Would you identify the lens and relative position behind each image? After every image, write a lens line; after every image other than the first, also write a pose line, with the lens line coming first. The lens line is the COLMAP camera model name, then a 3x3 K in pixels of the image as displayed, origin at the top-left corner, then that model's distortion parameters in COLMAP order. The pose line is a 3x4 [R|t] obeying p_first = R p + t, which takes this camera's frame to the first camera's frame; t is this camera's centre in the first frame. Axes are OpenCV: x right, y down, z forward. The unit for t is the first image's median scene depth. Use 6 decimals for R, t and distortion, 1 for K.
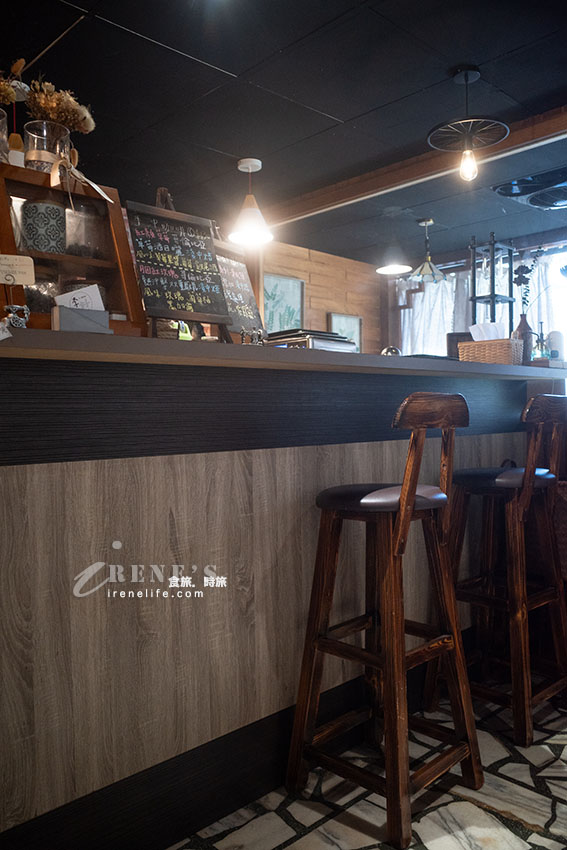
lens RADIAL K [[675.4, 0, 283.6], [0, 675.4, 423.0], [0, 0, 1]] dist [-0.012272, 0.006955]
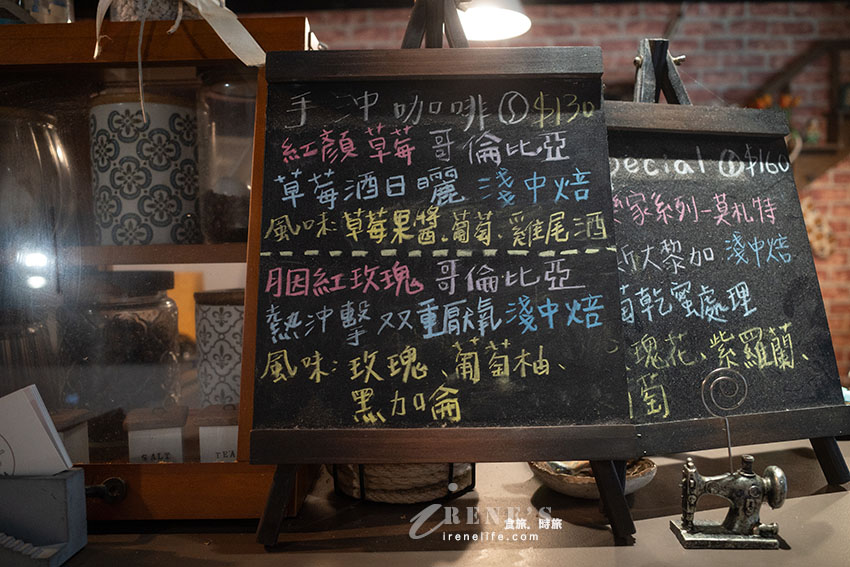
lens RADIAL K [[675.4, 0, 424.8], [0, 675.4, 283.3], [0, 0, 1]] dist [-0.012272, 0.006955]
pose [[0.725853, 0.052336, -0.685856, 0.037825], [-0.006830, 0.997600, 0.068897, -0.237015], [0.687816, -0.045324, 0.724469, 0.793367]]
